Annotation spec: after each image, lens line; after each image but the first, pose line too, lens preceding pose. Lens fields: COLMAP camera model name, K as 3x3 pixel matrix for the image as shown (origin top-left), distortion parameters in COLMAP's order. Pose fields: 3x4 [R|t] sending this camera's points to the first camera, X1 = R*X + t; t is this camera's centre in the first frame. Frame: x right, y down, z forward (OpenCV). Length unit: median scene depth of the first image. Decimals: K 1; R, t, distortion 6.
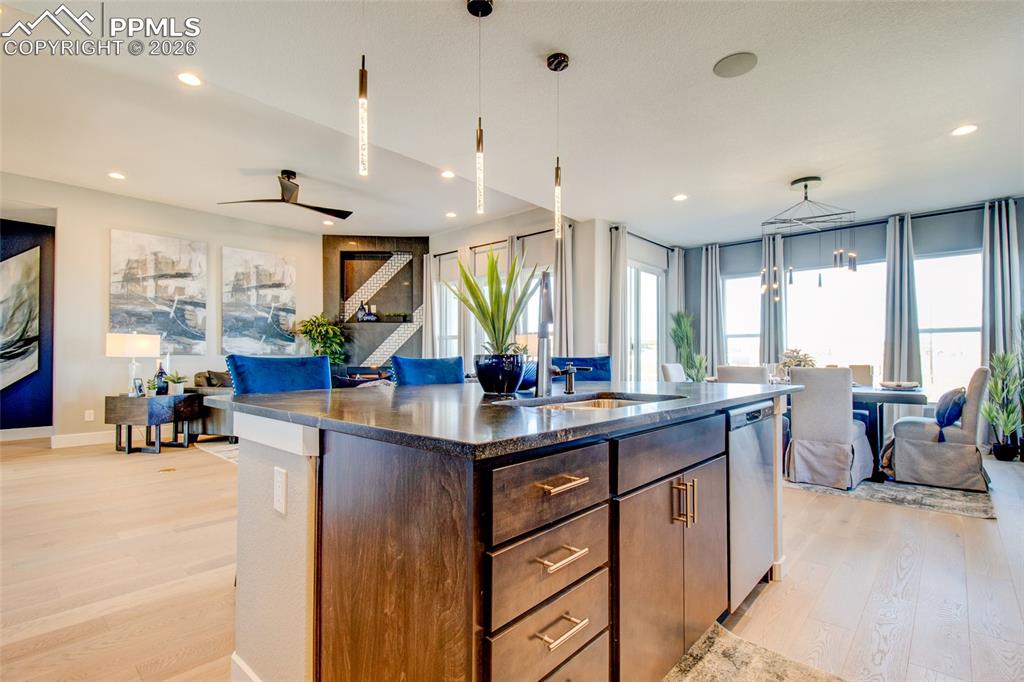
lens RADIAL K [[484.9, 0, 511.1], [0, 484.9, 353.6], [0, 0, 1]] dist [0.017899, -0.010631]
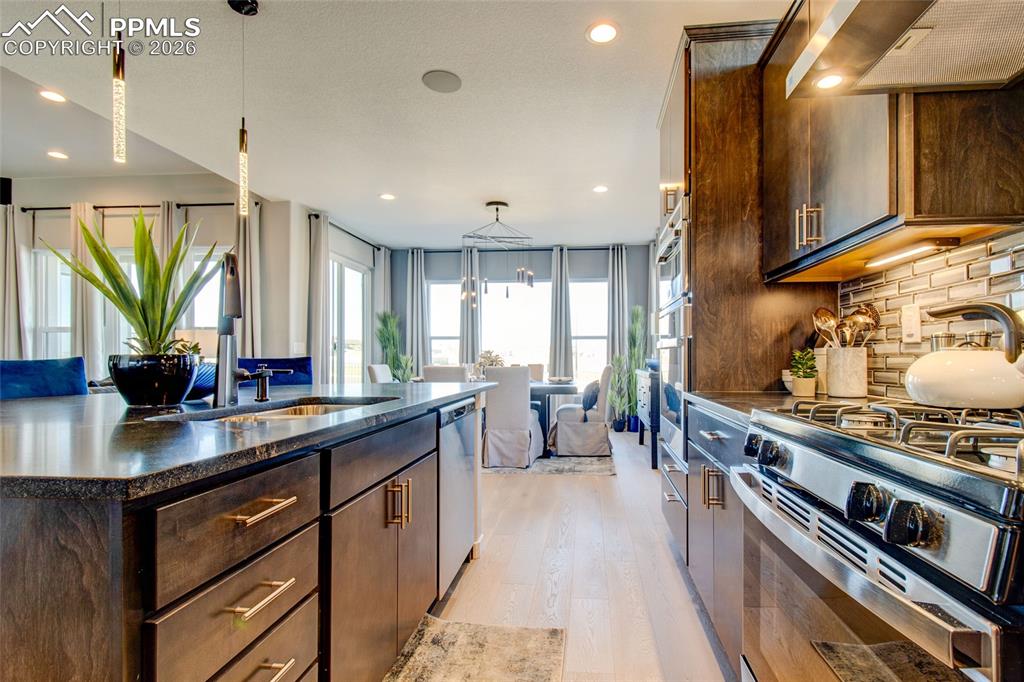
lens RADIAL K [[484.9, 0, 499.8], [0, 484.9, 354.7], [0, 0, 1]] dist [0.017899, -0.010631]
pose [[0.789815, 0.000785, 0.613345, -0.085568], [-0.004473, 0.999980, 0.004480, -0.004875], [-0.613329, -0.006282, 0.789802, 0.083824]]
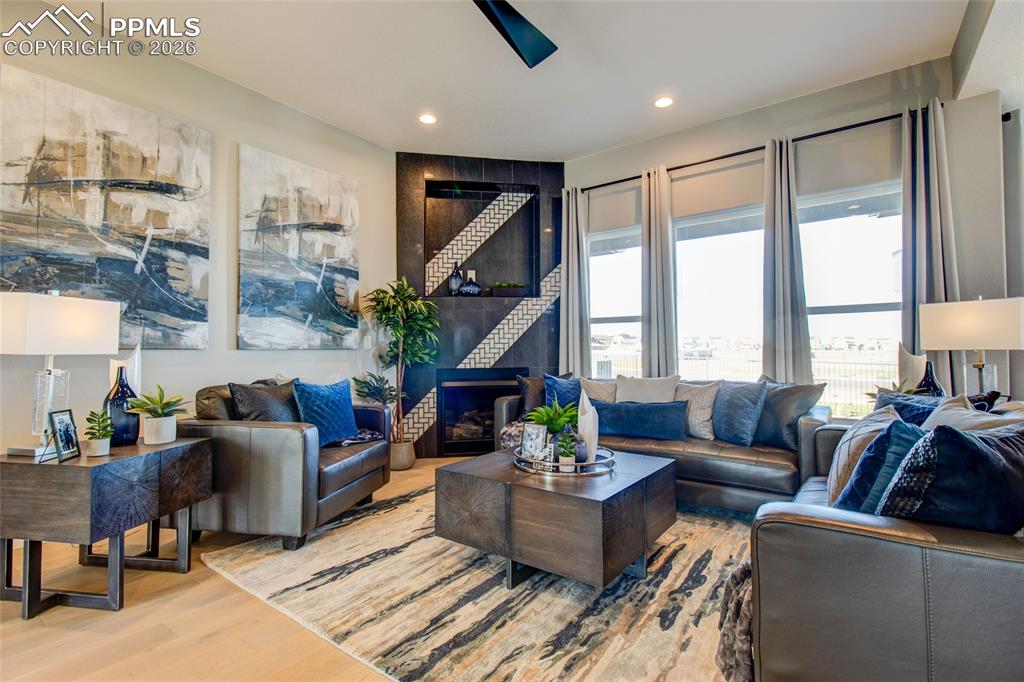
lens RADIAL K [[484.9, 0, 521.2], [0, 484.9, 337.4], [0, 0, 1]] dist [0.017899, -0.010631]
pose [[0.994673, -0.002984, 0.103040, -0.345665], [0.005552, 0.999681, -0.024638, 0.003948], [-0.102934, 0.025079, 0.994372, 0.451141]]
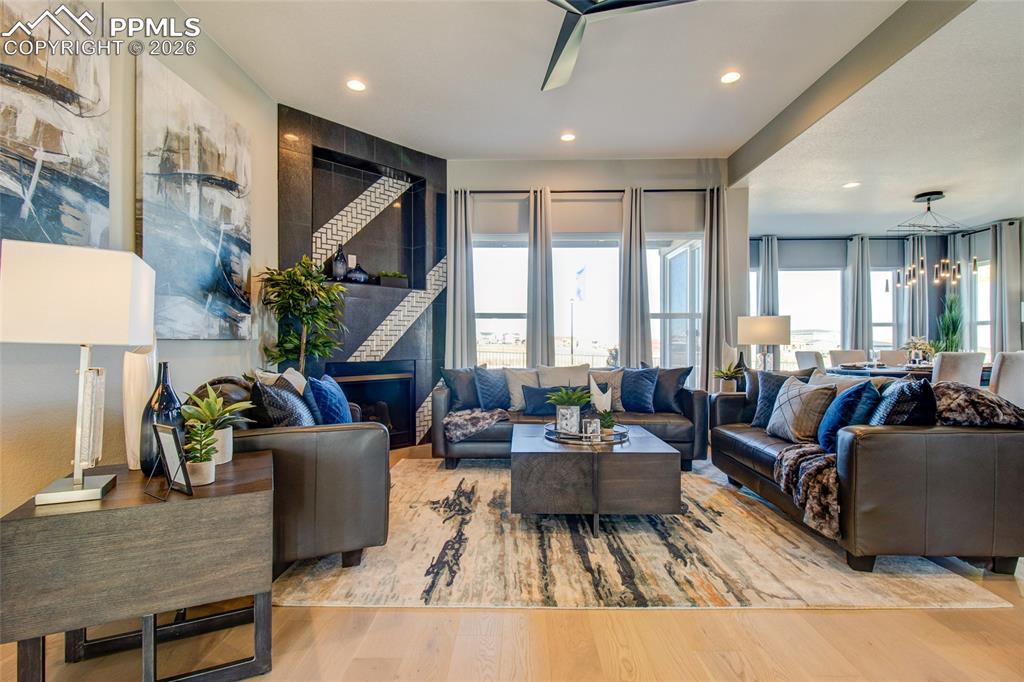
lens RADIAL K [[484.9, 0, 531.6], [0, 484.9, 344.7], [0, 0, 1]] dist [0.017899, -0.010631]
pose [[0.743771, -0.001428, 0.668433, -0.619844], [-0.002820, 0.999982, 0.005275, 0.004150], [-0.668429, -0.005808, 0.743753, 0.519662]]
